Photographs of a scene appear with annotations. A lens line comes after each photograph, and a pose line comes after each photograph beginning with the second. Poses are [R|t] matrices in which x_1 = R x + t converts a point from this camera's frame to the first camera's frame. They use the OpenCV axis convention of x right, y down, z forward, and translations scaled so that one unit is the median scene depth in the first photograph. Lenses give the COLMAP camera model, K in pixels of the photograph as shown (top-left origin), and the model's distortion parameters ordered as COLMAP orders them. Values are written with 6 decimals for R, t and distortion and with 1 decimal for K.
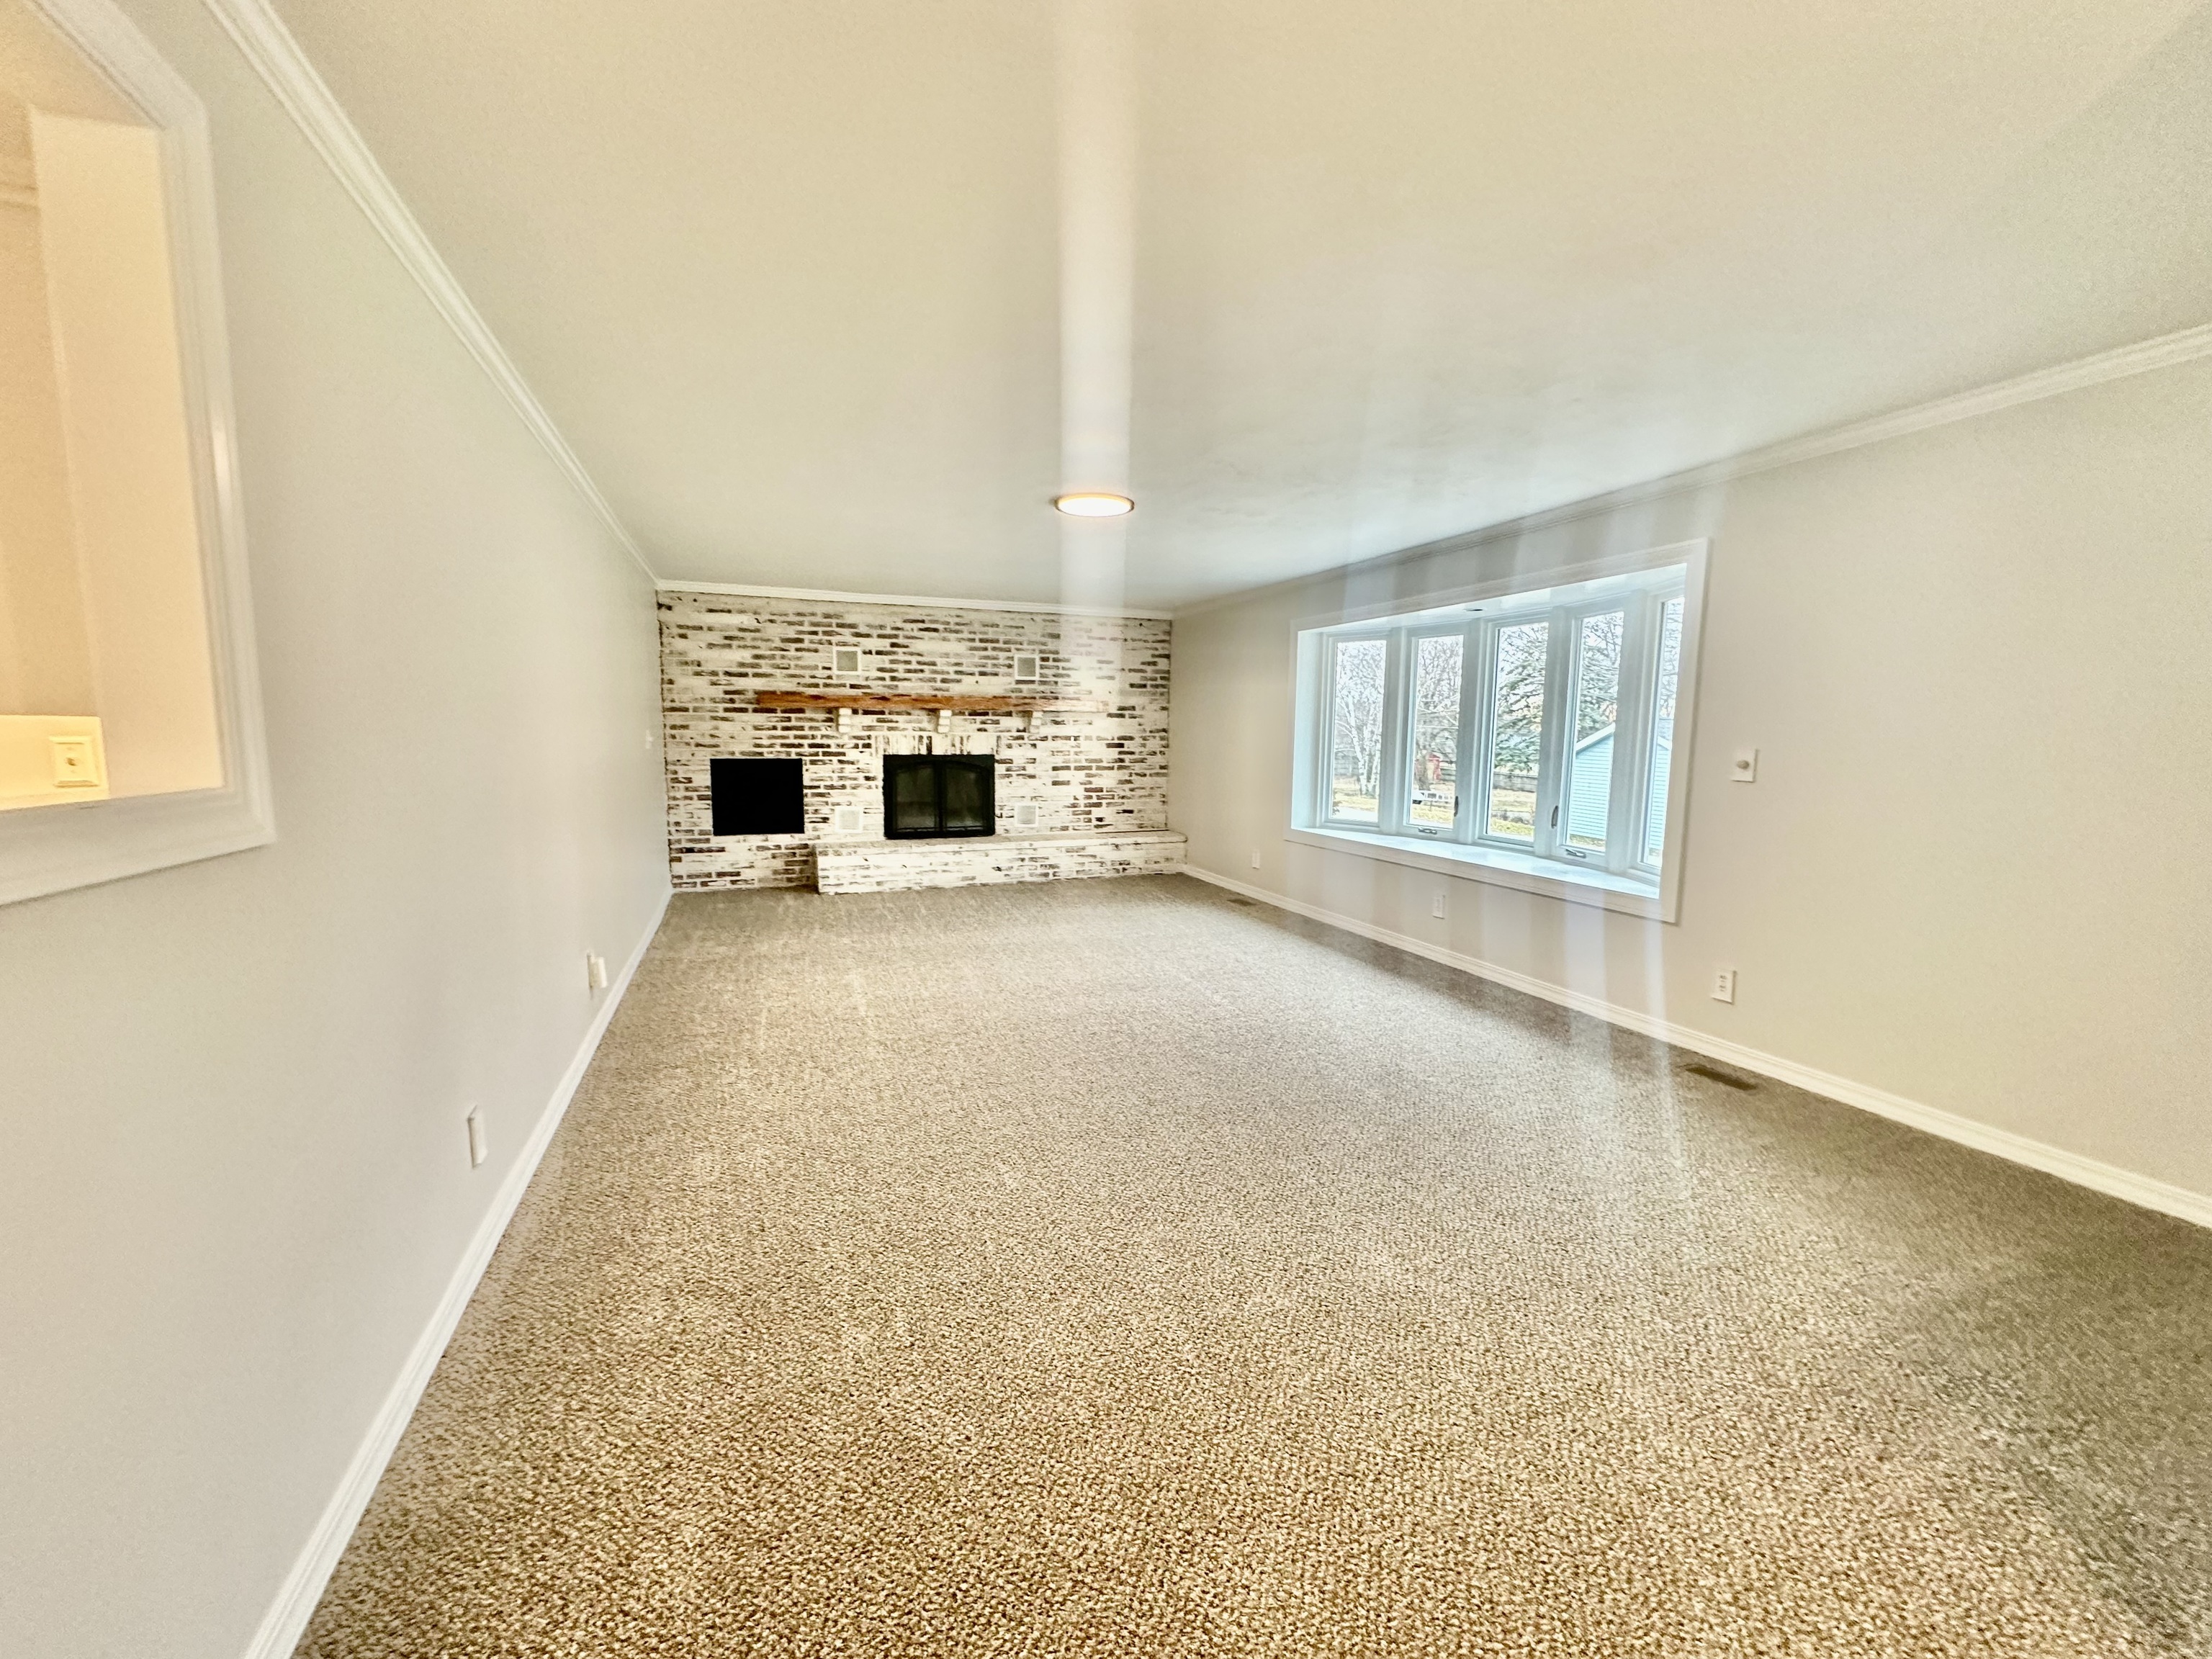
lens RADIAL K [[878.0, 0, 1104.0], [0, 878.0, 830.3], [0, 0, 1]] dist [0.000038, -0.000261]
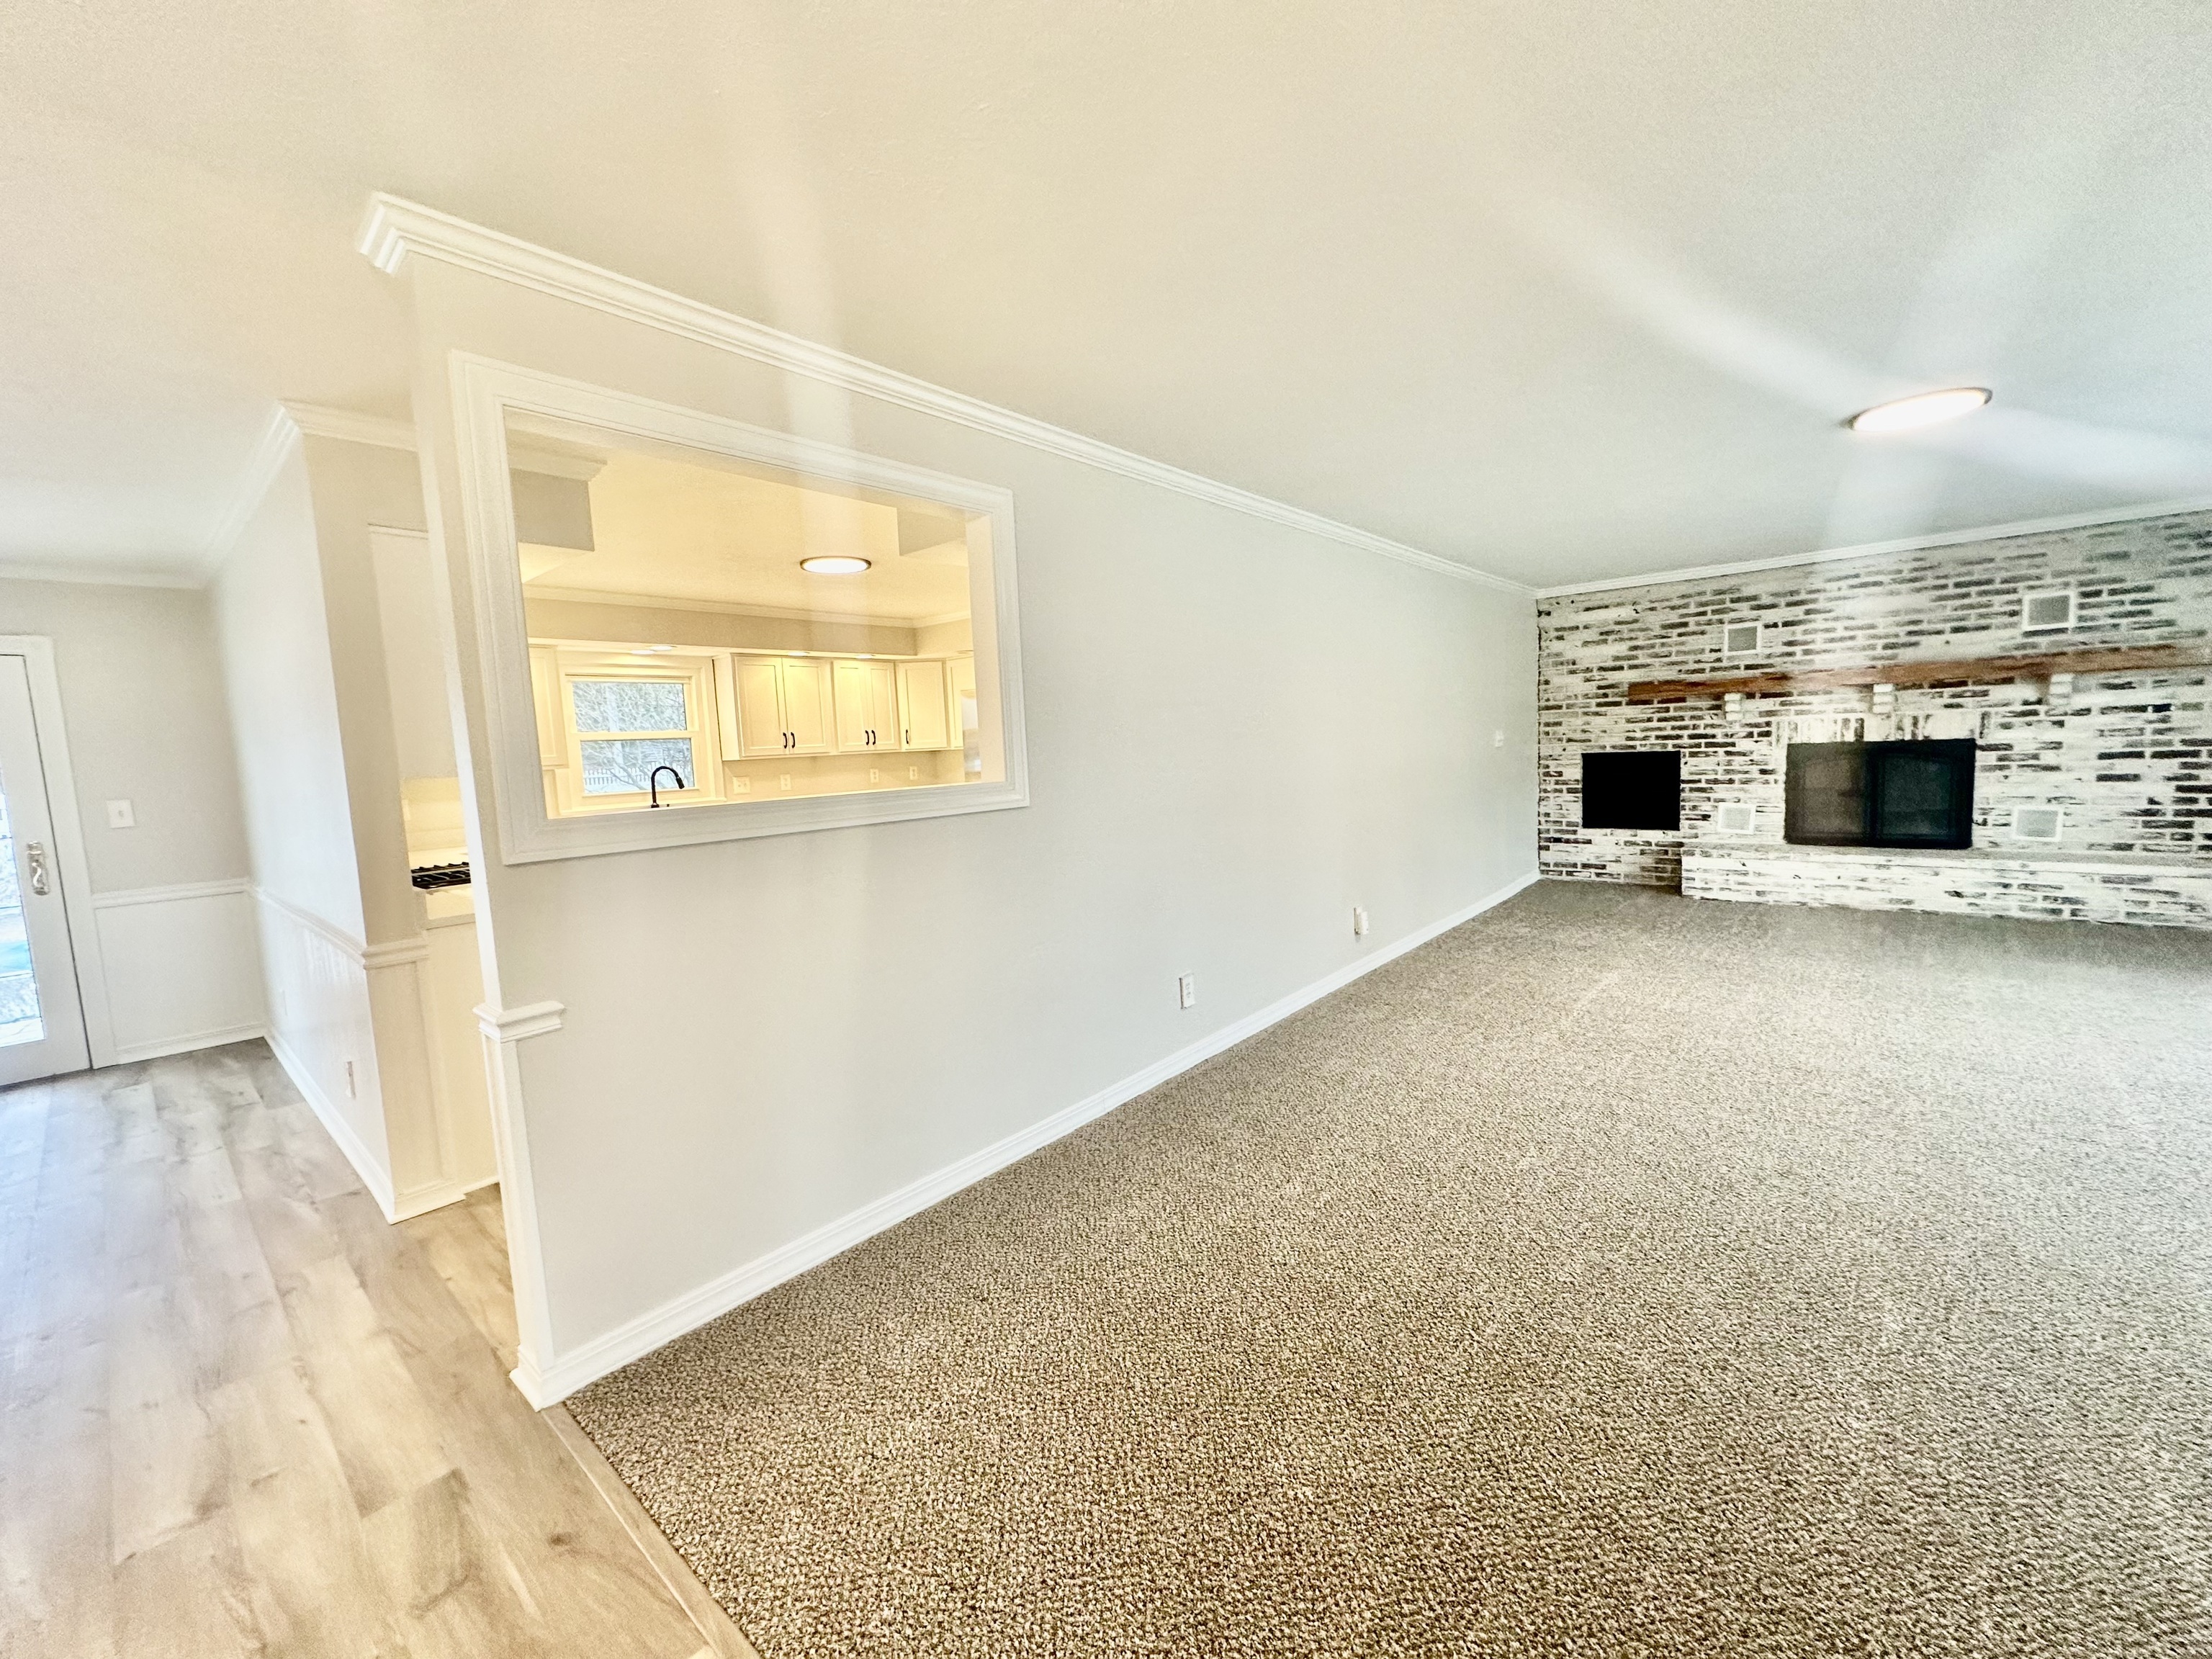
lens RADIAL K [[879.9, 0, 1104.4], [0, 879.9, 827.1], [0, 0, 1]] dist [-0.002122, 0.000273]
pose [[0.465678, 0.053711, -0.883323, 0.201981], [-0.048123, 0.998216, 0.035327, -0.003958], [0.883645, 0.026057, 0.467433, 0.022283]]
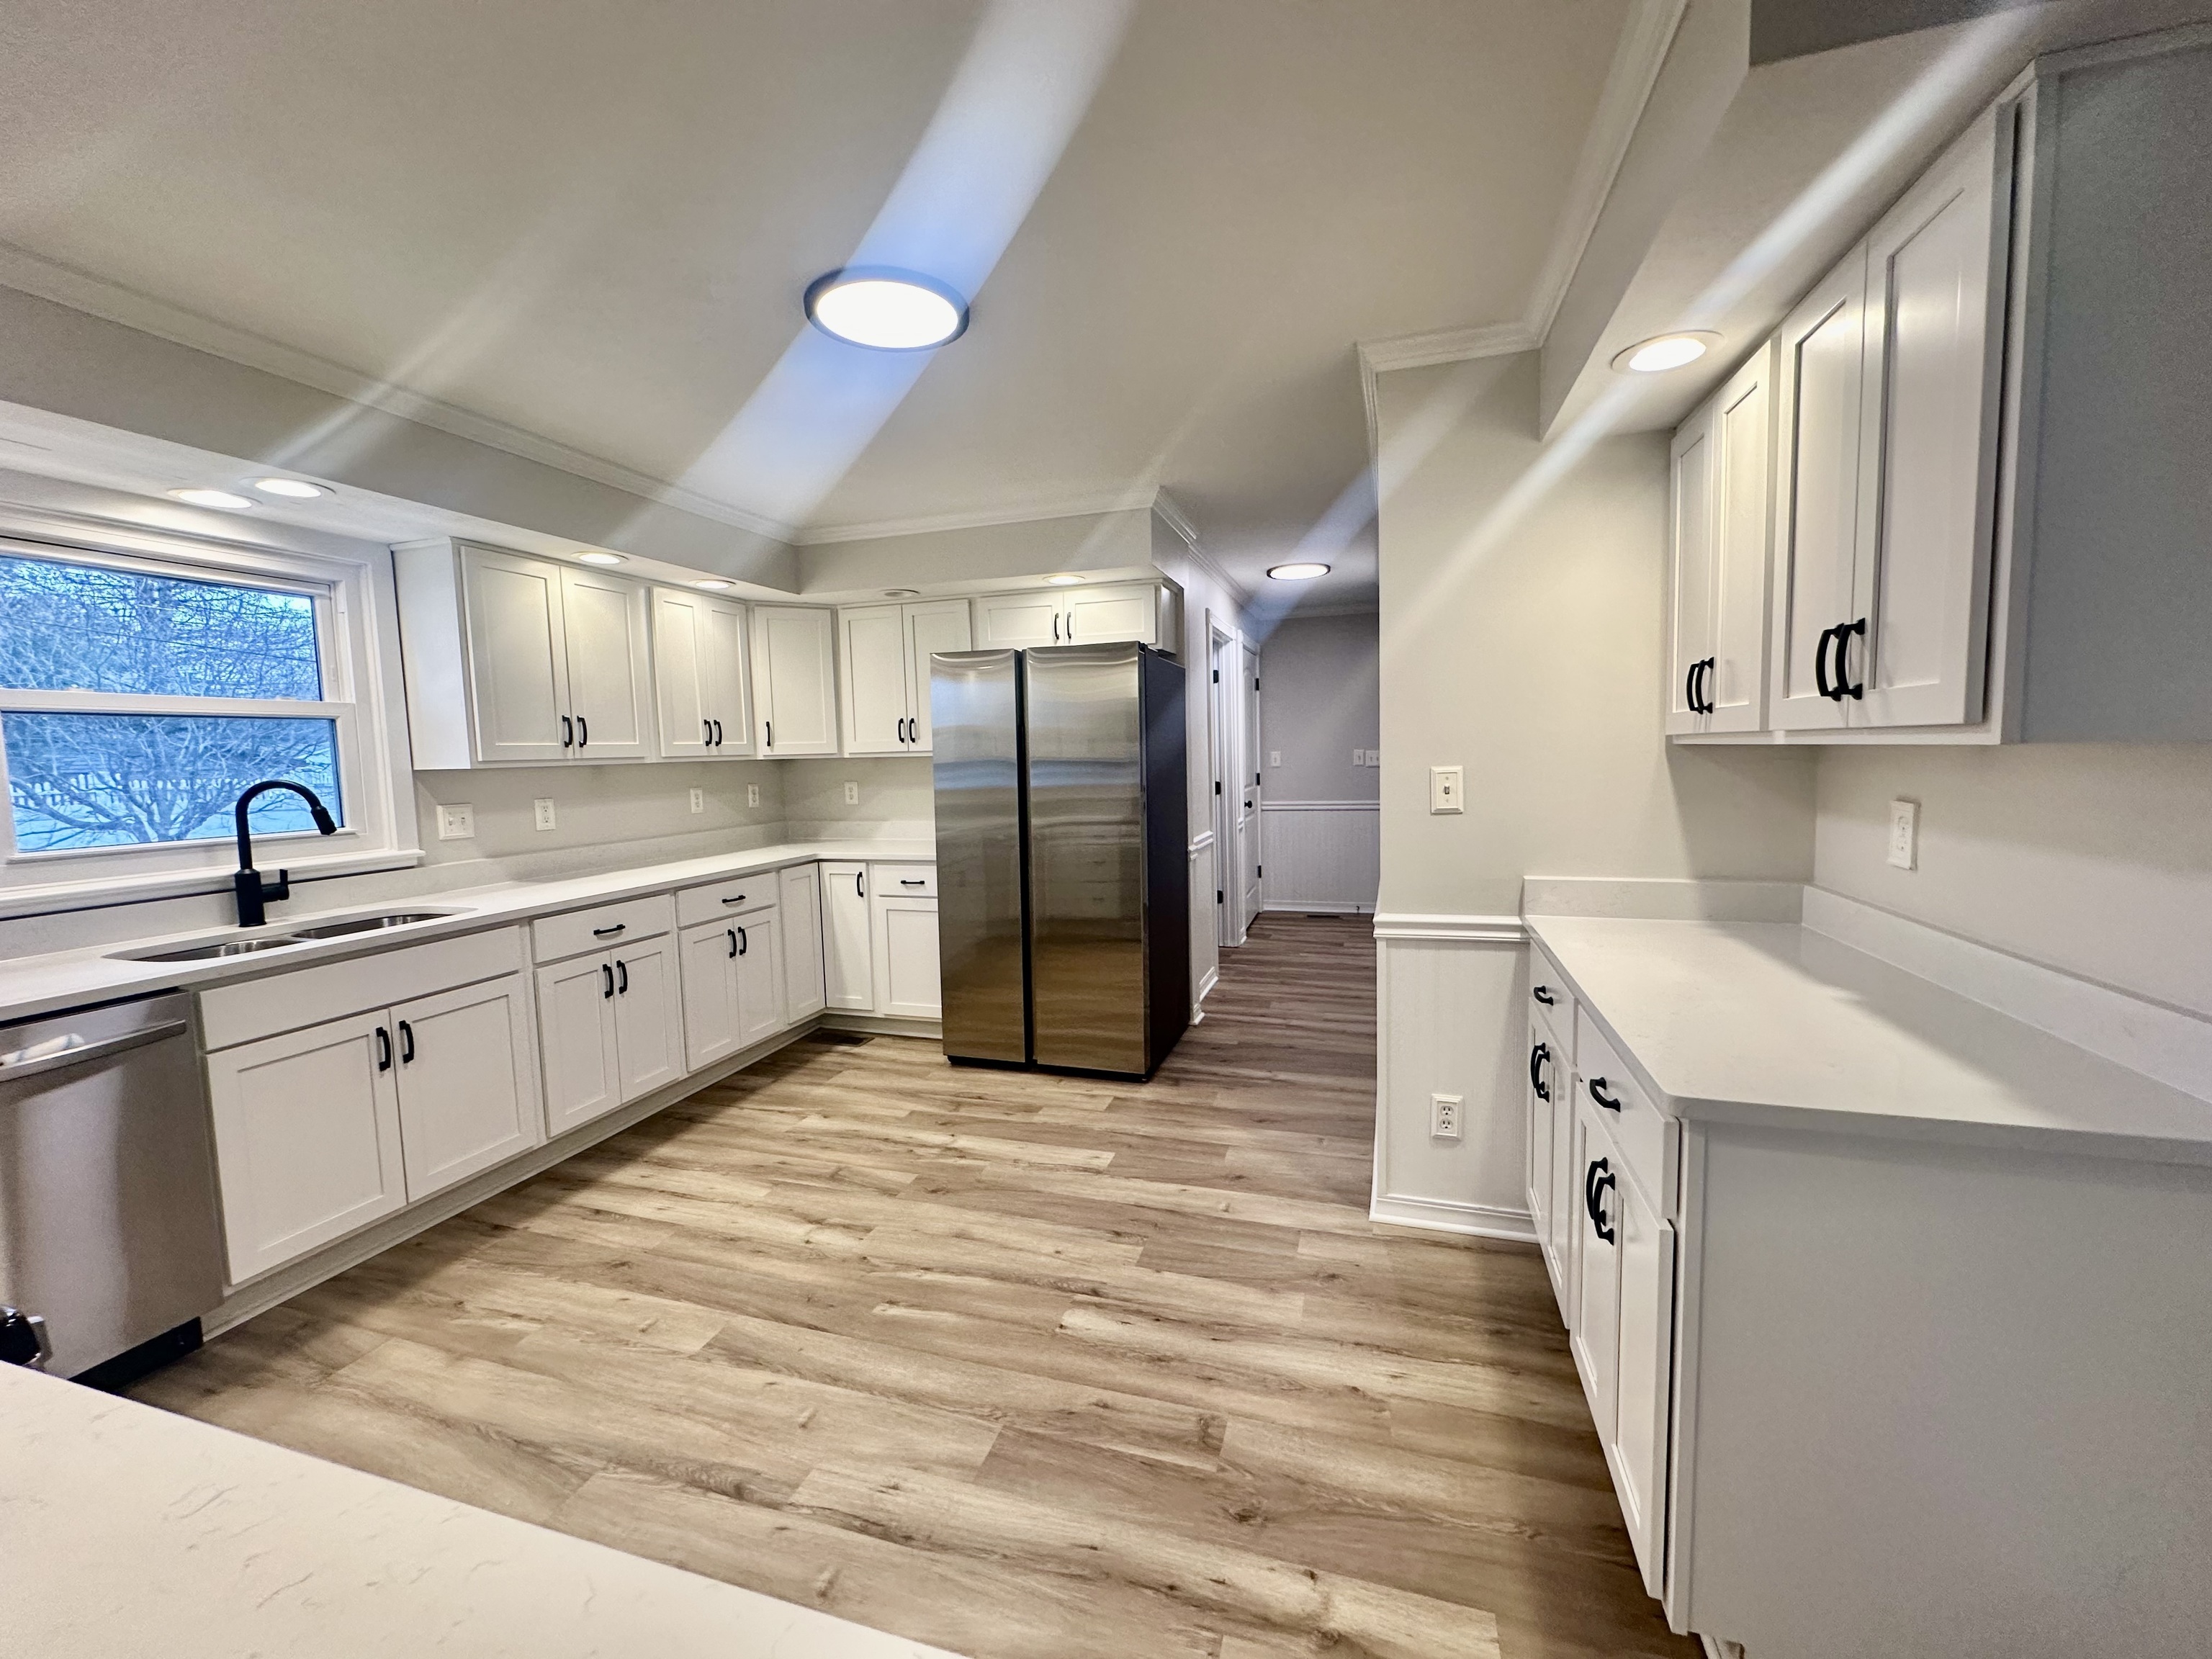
lens RADIAL K [[879.9, 0, 1104.4], [0, 879.9, 827.1], [0, 0, 1]] dist [-0.002122, 0.000273]
pose [[0.777719, 0.025145, -0.628109, -0.259831], [-0.037955, 0.999255, -0.006992, -0.003572], [0.627465, 0.029277, 0.778094, -0.023487]]
